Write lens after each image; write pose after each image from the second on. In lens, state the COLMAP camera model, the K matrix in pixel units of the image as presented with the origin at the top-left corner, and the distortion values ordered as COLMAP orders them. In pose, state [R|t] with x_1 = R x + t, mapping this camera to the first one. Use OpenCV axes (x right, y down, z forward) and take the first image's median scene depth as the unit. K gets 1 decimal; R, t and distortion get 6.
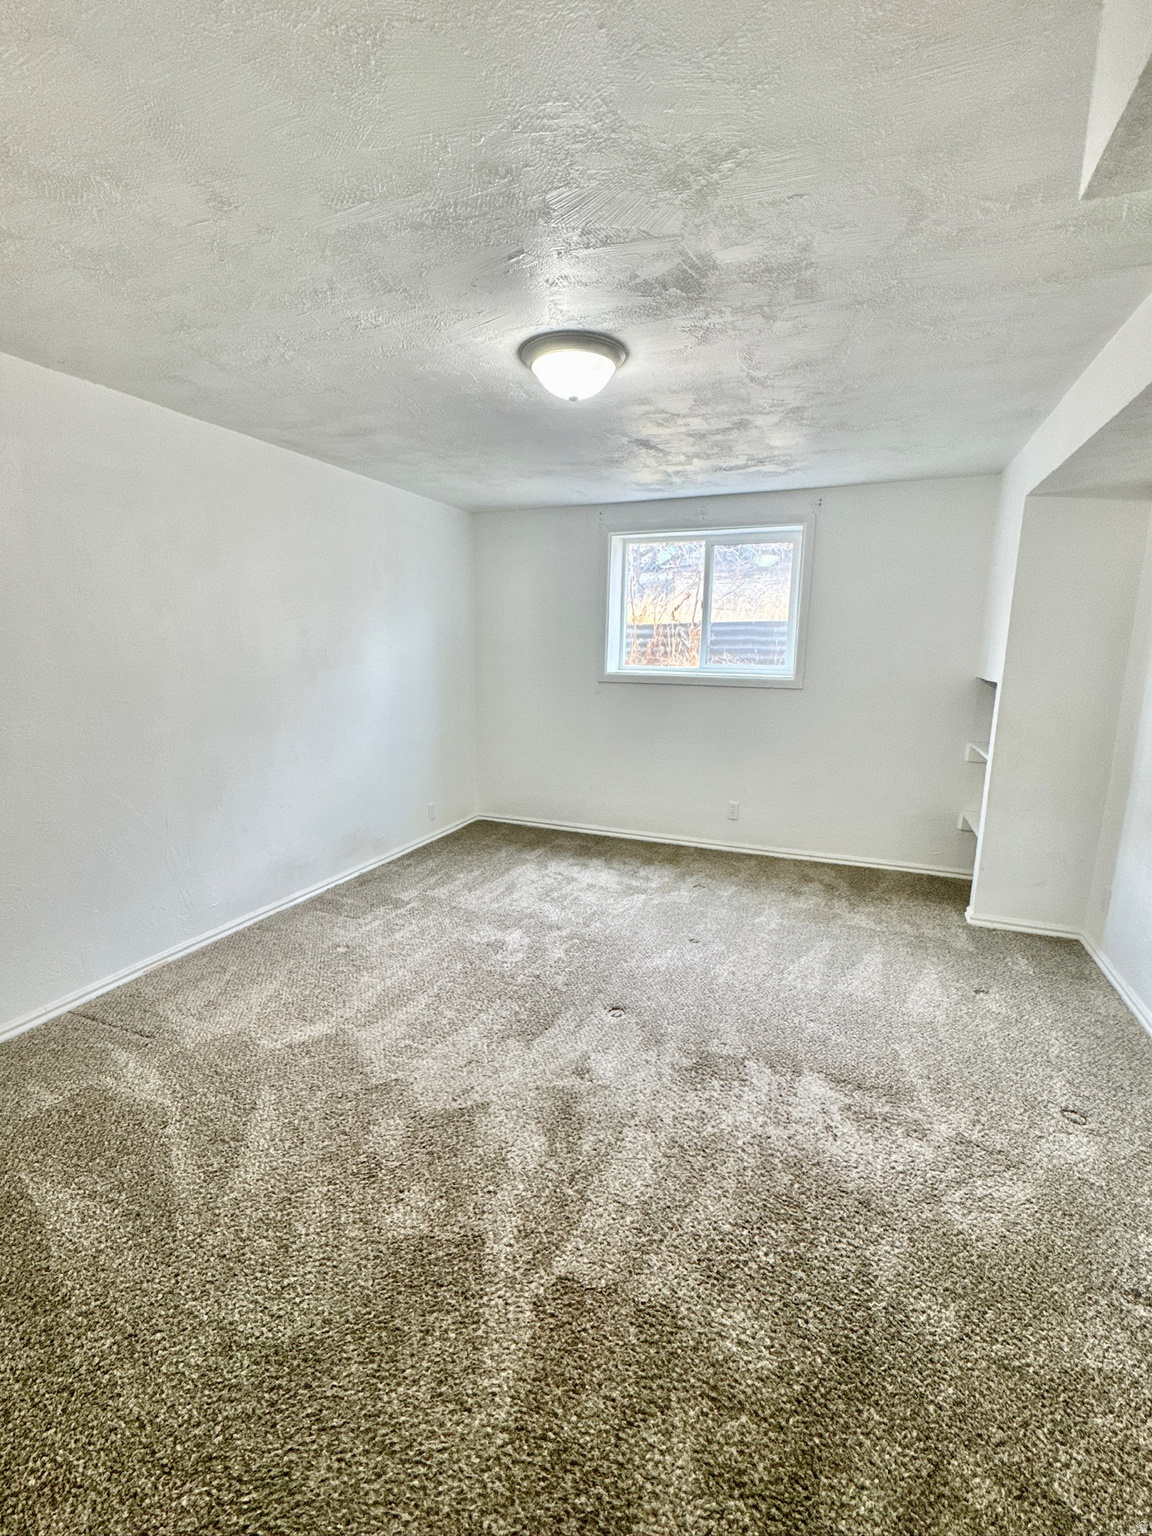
lens RADIAL K [[671.8, 0, 576.0], [0, 671.8, 768.0], [0, 0, 1]] dist [-0.001669, 0.000582]
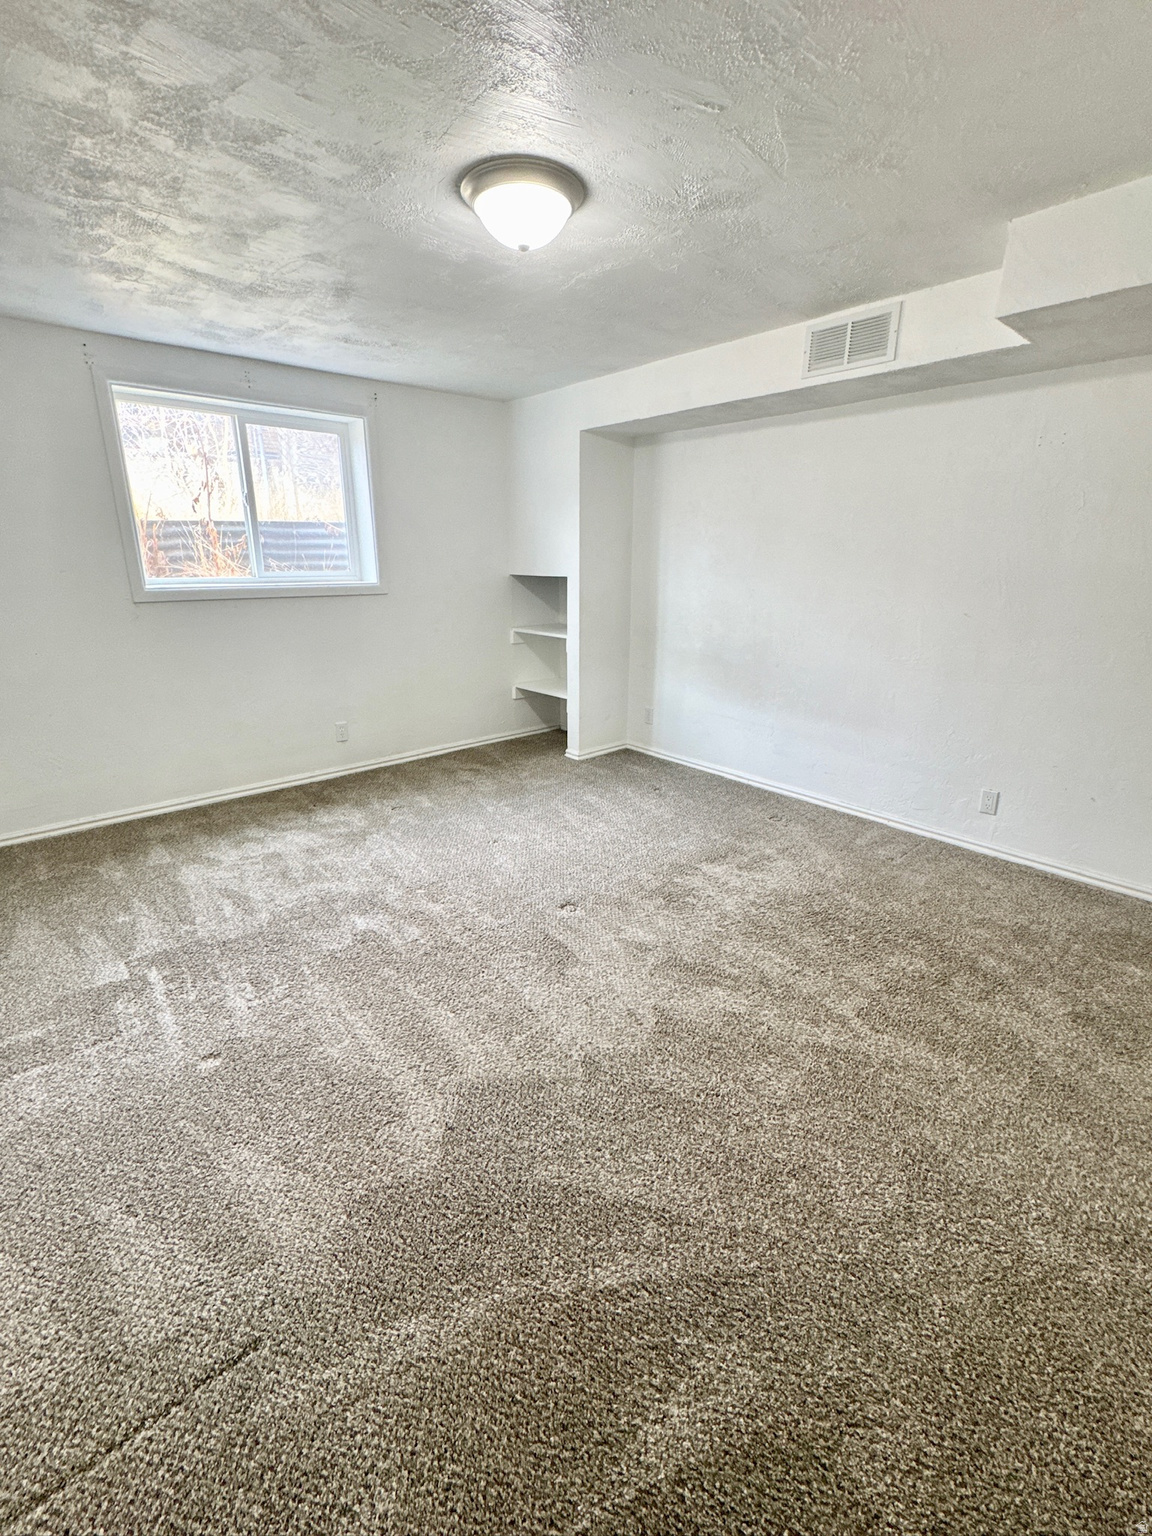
lens RADIAL K [[671.8, 0, 576.0], [0, 671.8, 768.0], [0, 0, 1]] dist [-0.001669, 0.000582]
pose [[0.443205, -0.280098, 0.851536, -0.553842], [0.166529, 0.959121, 0.228812, -0.061248], [-0.880816, 0.040395, 0.471732, 0.351055]]
